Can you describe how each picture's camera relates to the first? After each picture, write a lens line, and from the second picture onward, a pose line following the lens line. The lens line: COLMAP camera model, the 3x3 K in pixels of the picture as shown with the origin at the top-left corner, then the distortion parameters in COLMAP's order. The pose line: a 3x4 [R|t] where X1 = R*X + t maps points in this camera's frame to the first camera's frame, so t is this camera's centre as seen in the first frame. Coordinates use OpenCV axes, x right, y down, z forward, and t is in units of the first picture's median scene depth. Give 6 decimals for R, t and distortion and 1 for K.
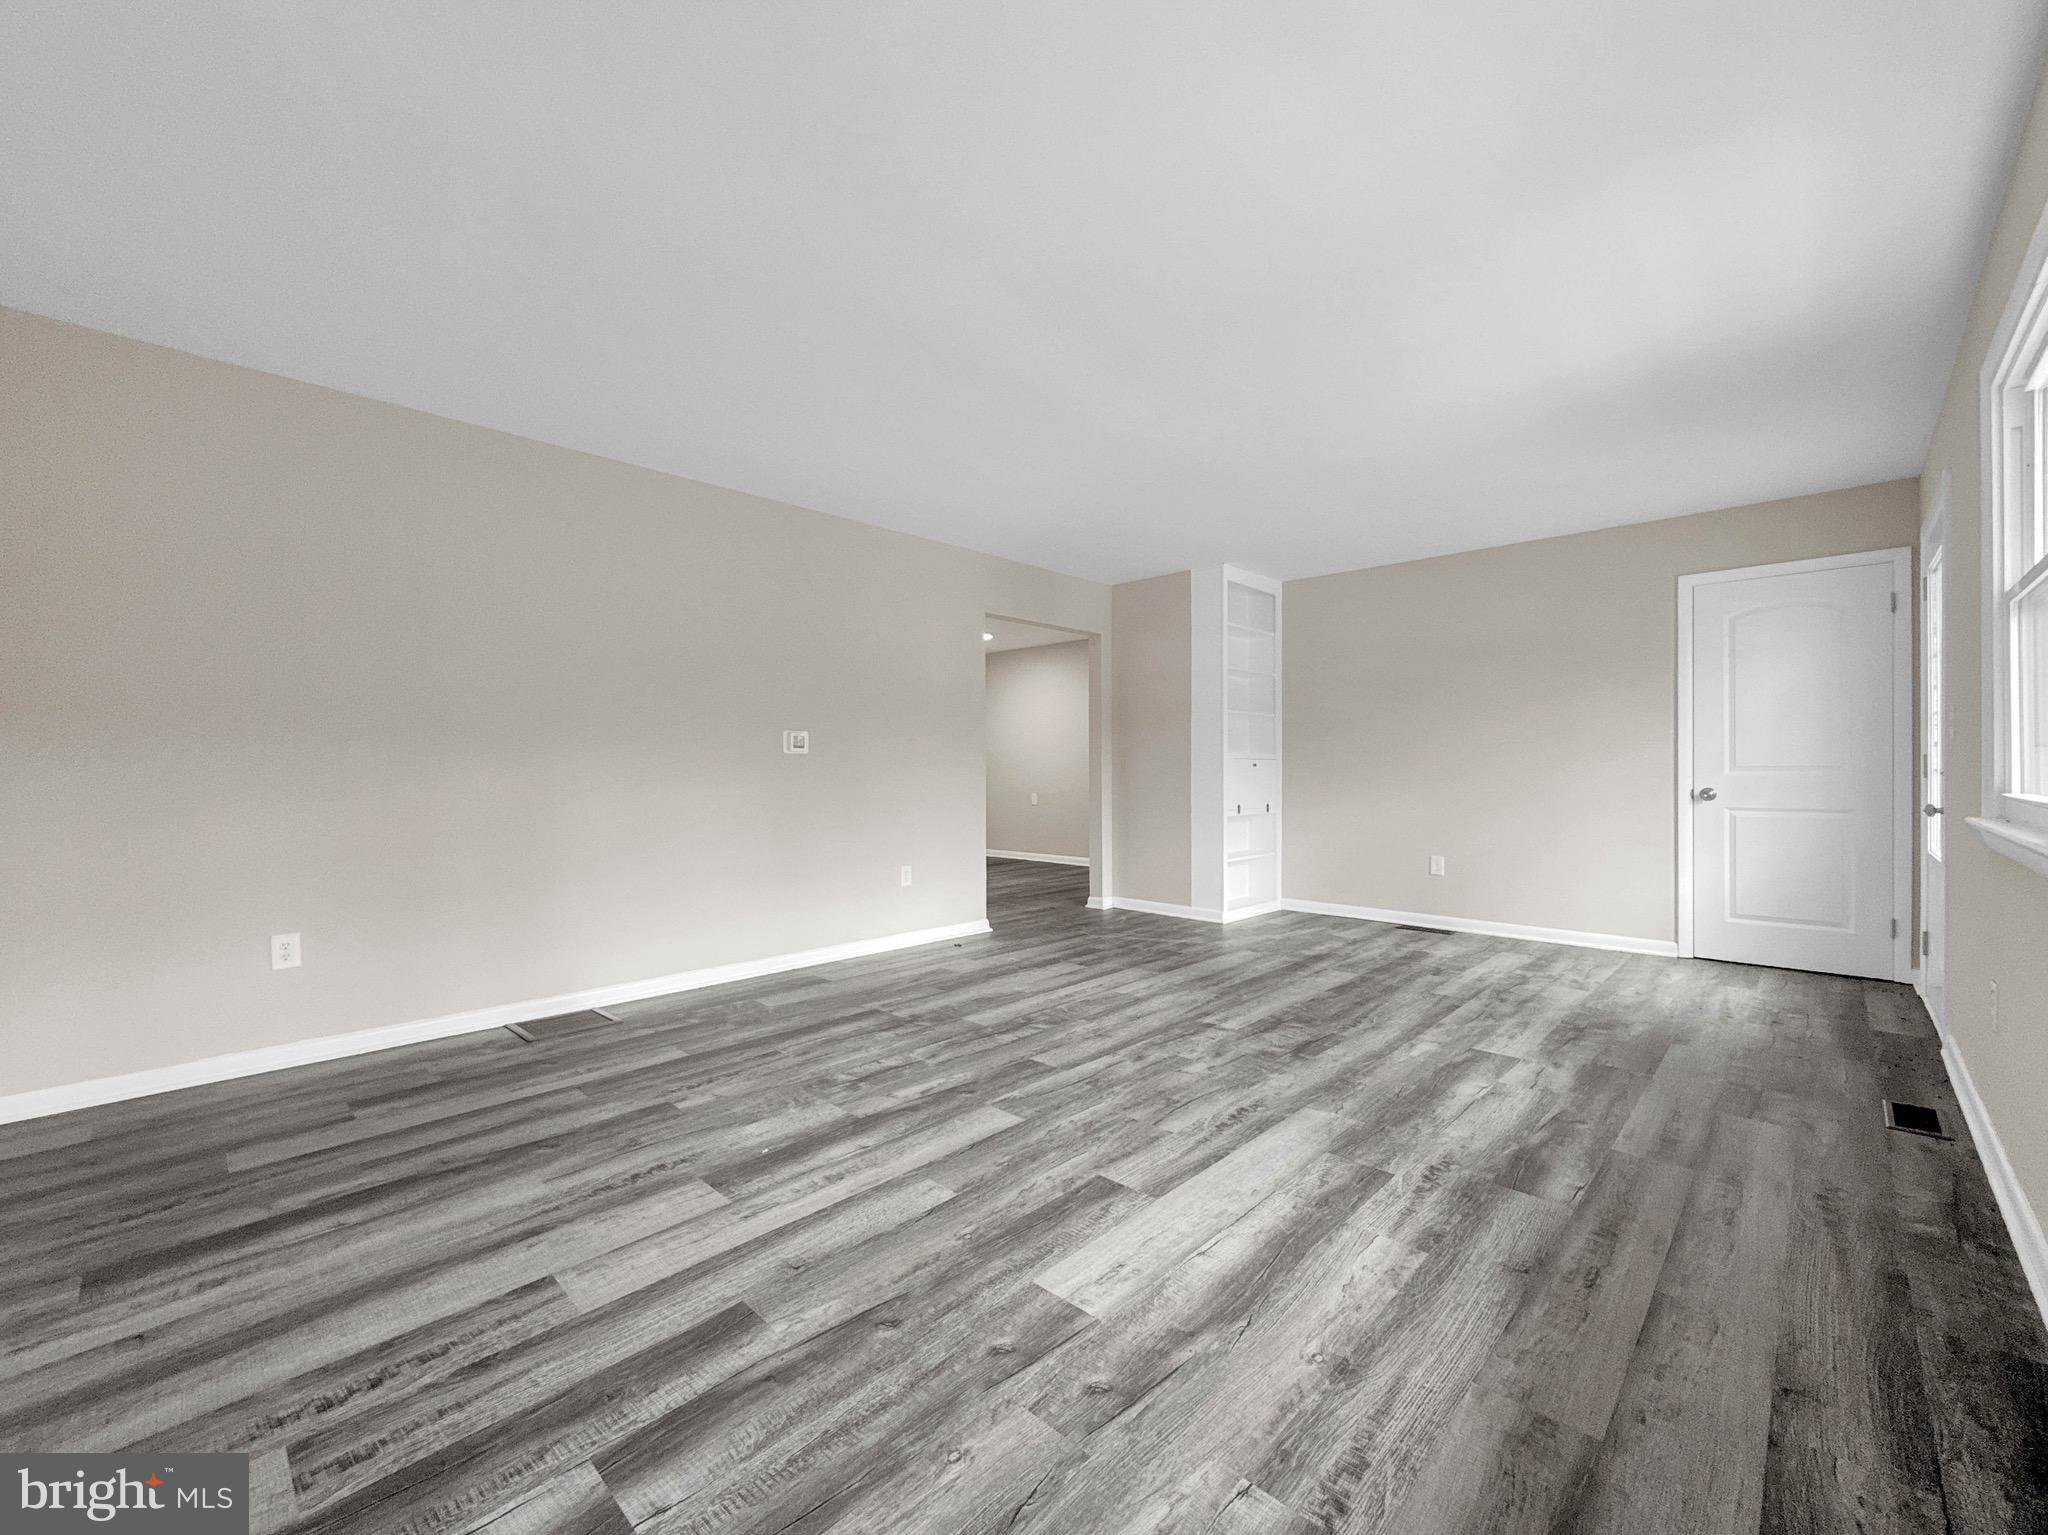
lens RADIAL K [[840.4, 0, 1024.0], [0, 840.4, 767.5], [0, 0, 1]] dist [0.001648, 0.000009]
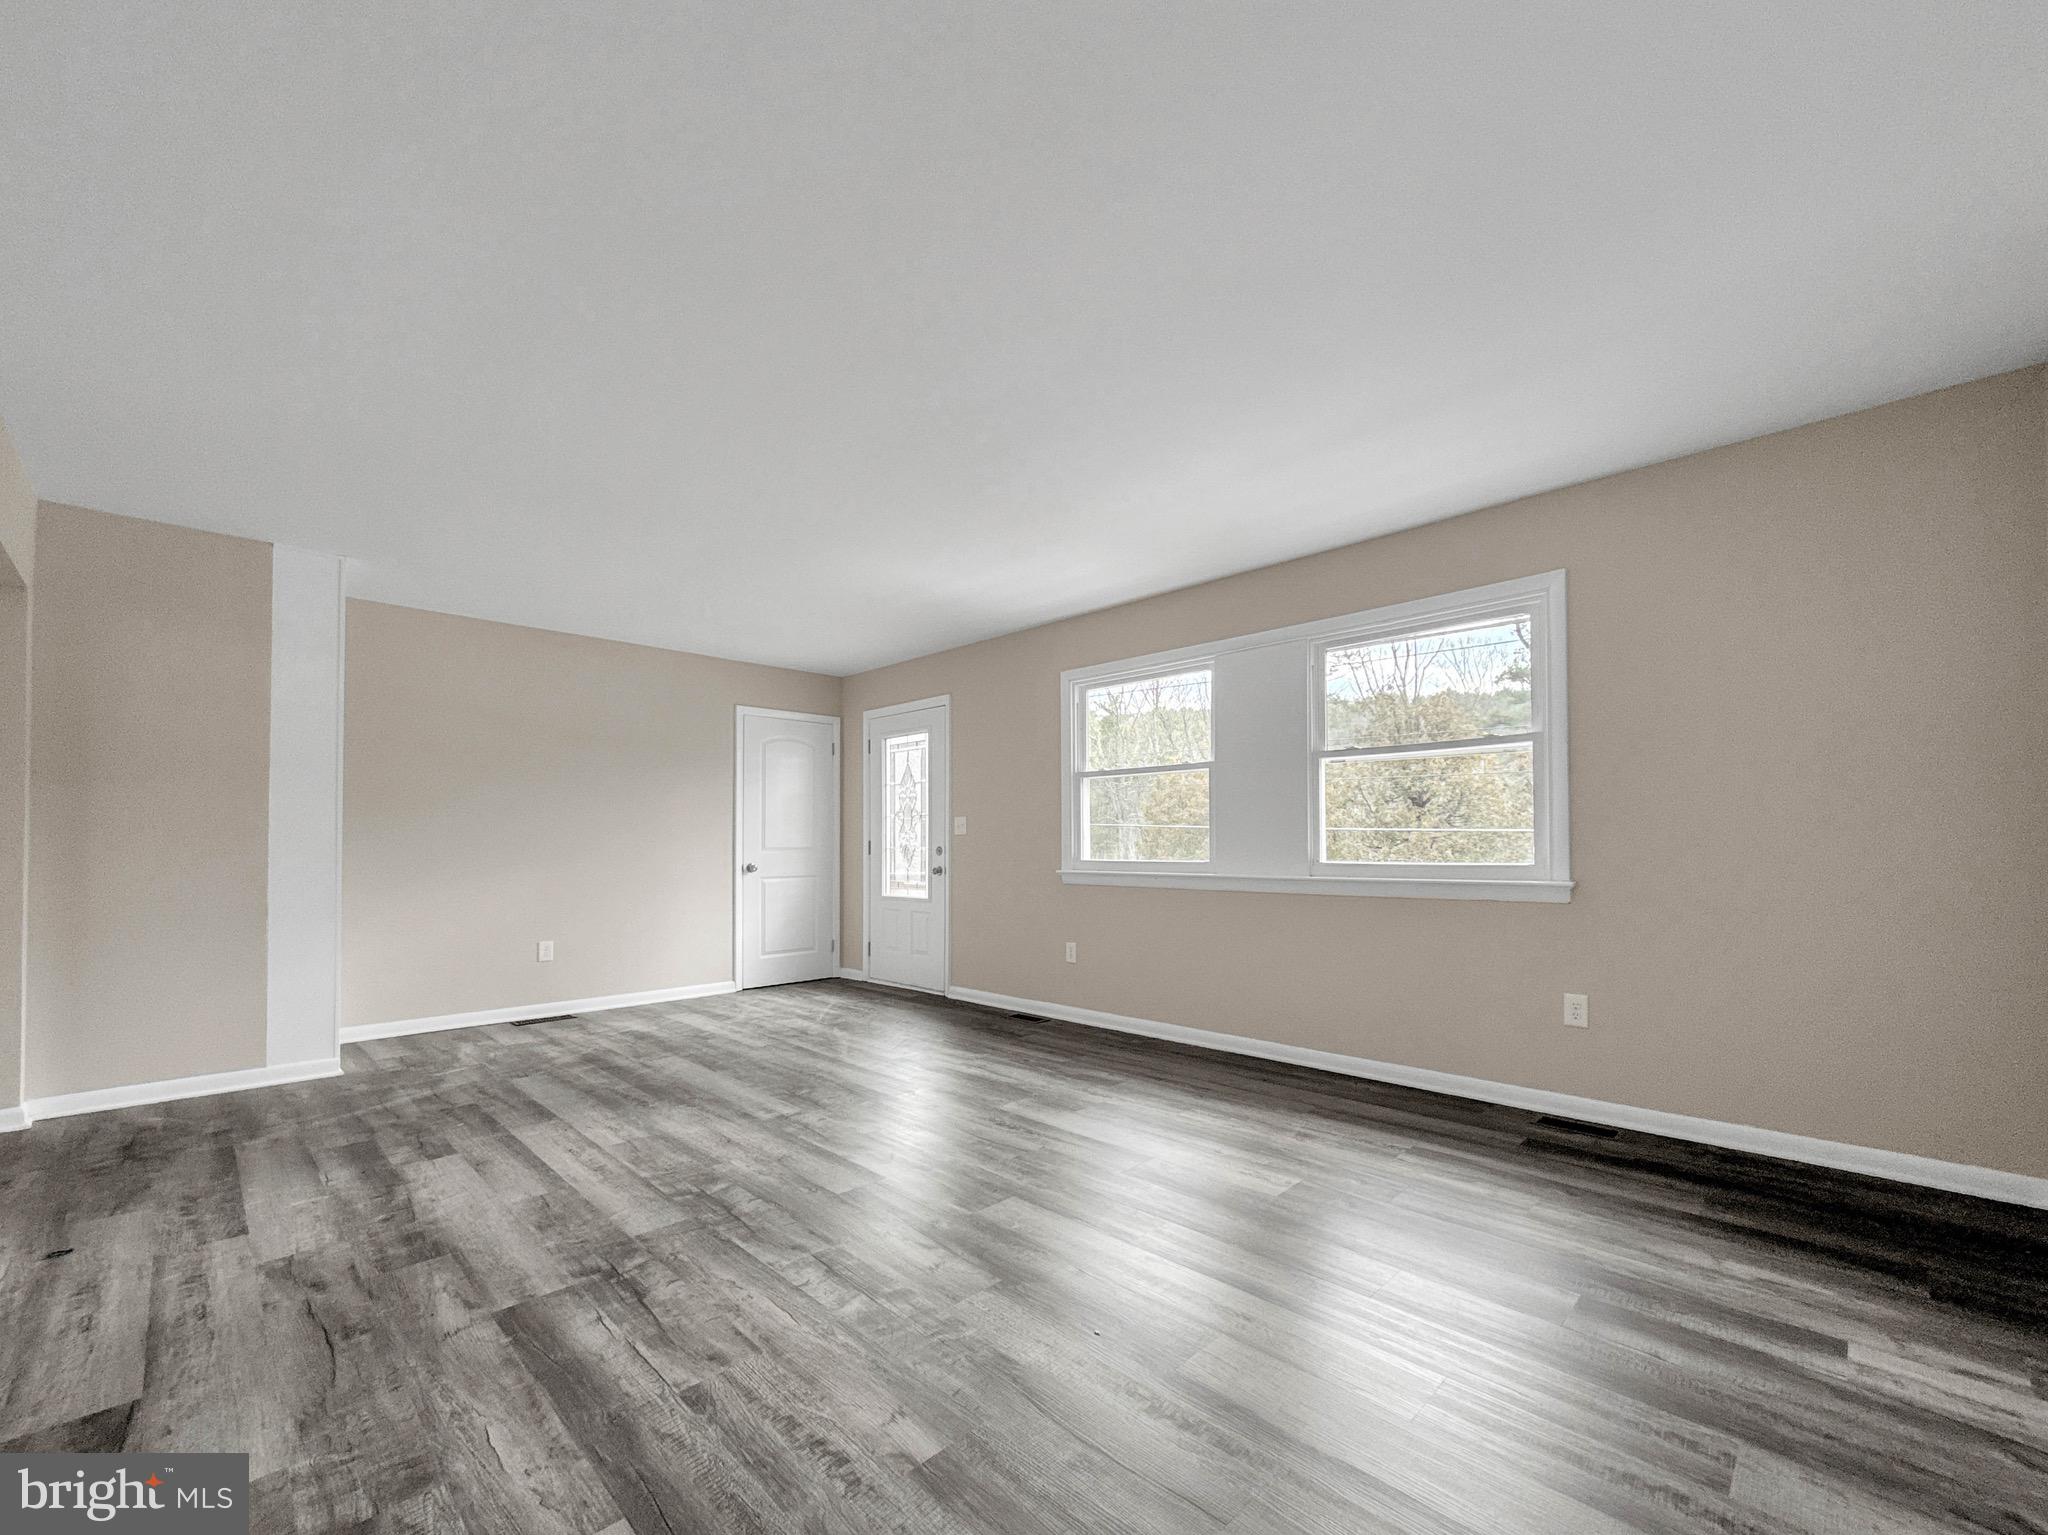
lens RADIAL K [[840.9, 0, 1028.3], [0, 840.9, 829.4], [0, 0, 1]] dist [0.001441, 0.000032]
pose [[0.019298, 0.022961, 0.999550, -0.742236], [0.000354, 0.999736, -0.022972, 0.000786], [-0.999814, 0.000797, 0.019285, 0.700739]]
